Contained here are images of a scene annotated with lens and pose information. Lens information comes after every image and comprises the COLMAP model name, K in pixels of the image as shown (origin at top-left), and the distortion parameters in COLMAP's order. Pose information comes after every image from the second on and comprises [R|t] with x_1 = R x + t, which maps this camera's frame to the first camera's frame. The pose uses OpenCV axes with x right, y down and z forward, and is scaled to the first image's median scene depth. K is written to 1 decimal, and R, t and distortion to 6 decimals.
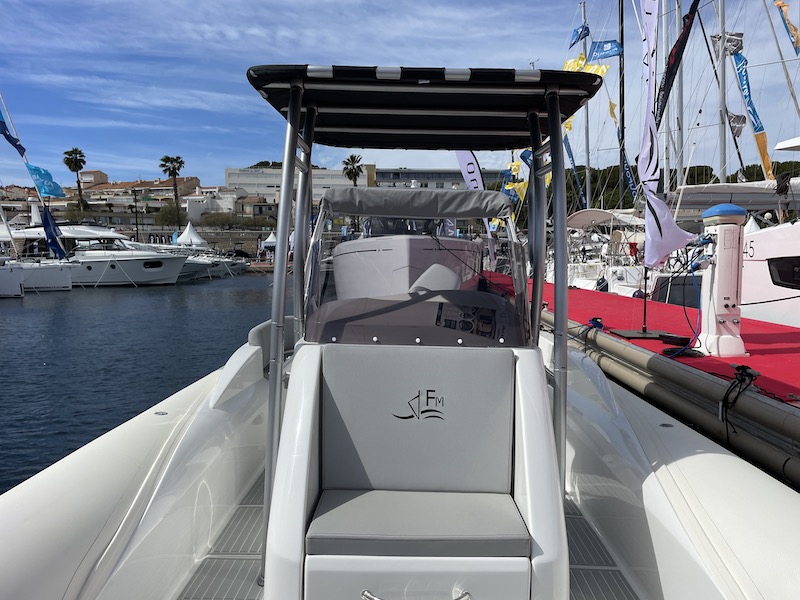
lens RADIAL K [[615.0, 0, 420.1], [0, 615.0, 298.0], [0, 0, 1]] dist [0.062918, -0.084279]
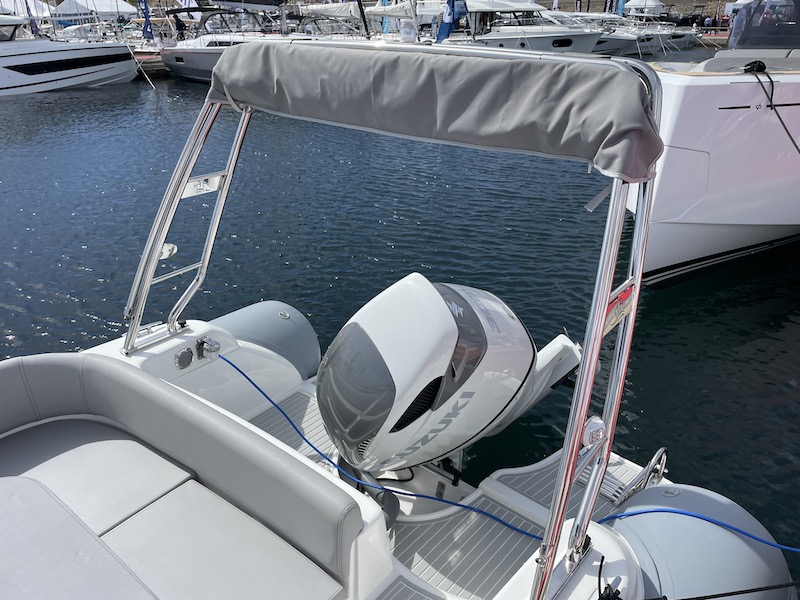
lens RADIAL K [[602.7, 0, 433.0], [0, 602.7, 303.6], [0, 0, 1]] dist [0.083656, -0.078404]
pose [[0.772313, 0.272601, -0.573778, 0.044716], [-0.046145, 0.924932, 0.377322, -0.030804], [0.633564, -0.264934, 0.726916, 0.125772]]
